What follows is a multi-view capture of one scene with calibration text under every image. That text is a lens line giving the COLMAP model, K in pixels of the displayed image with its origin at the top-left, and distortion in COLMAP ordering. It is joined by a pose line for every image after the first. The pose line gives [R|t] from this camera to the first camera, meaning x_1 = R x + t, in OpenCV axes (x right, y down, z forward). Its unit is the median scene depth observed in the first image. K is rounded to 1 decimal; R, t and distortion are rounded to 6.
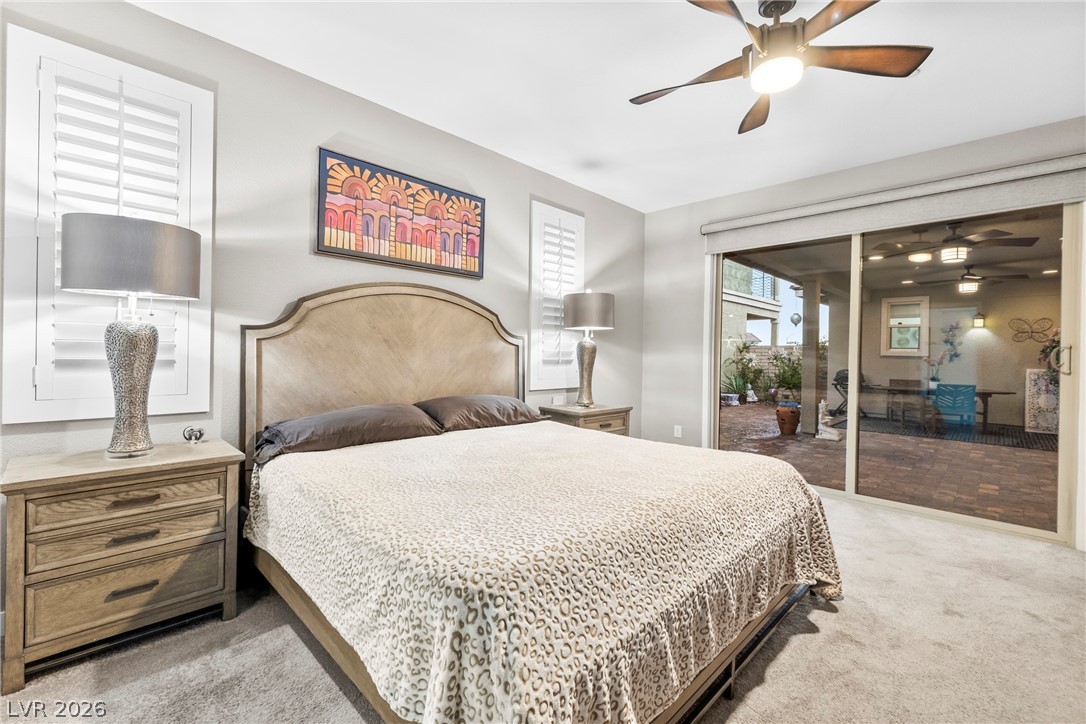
lens RADIAL K [[470.6, 0, 544.9], [0, 470.6, 349.1], [0, 0, 1]] dist [0.004870, 0.000220]
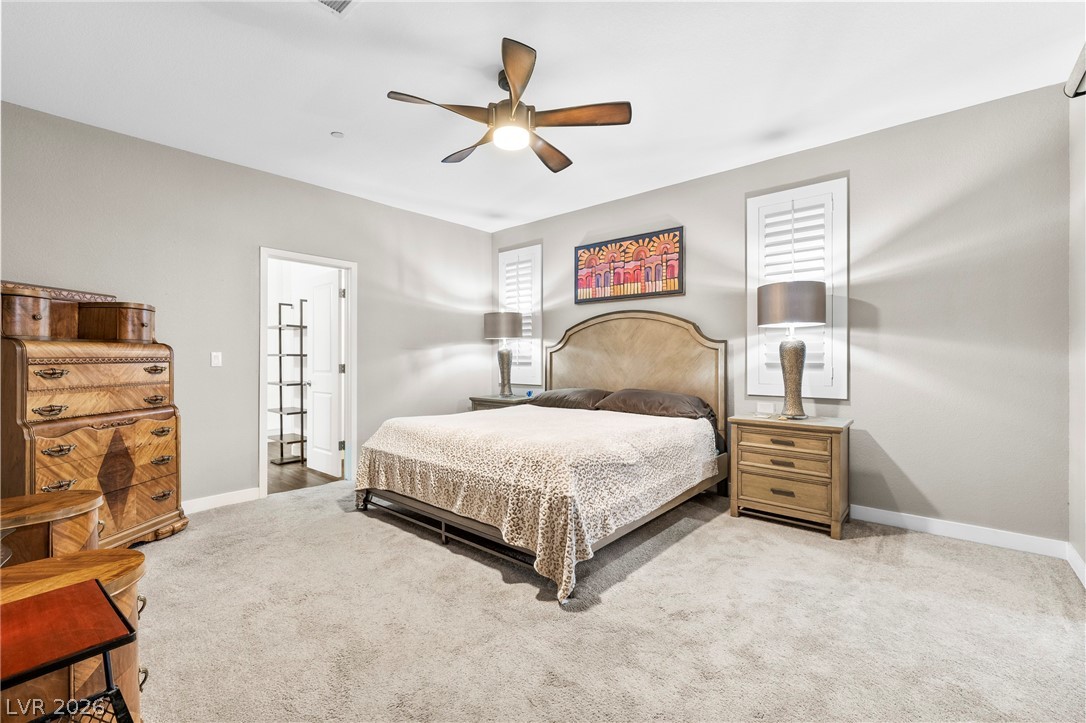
lens RADIAL K [[456.3, 0, 541.6], [0, 456.3, 343.4], [0, 0, 1]] dist [-0.000694, 0.000080]
pose [[0.059502, -0.025189, -0.997910, 1.084887], [0.030023, 0.999274, -0.023434, -0.010708], [0.997777, -0.028566, 0.060215, 0.629756]]
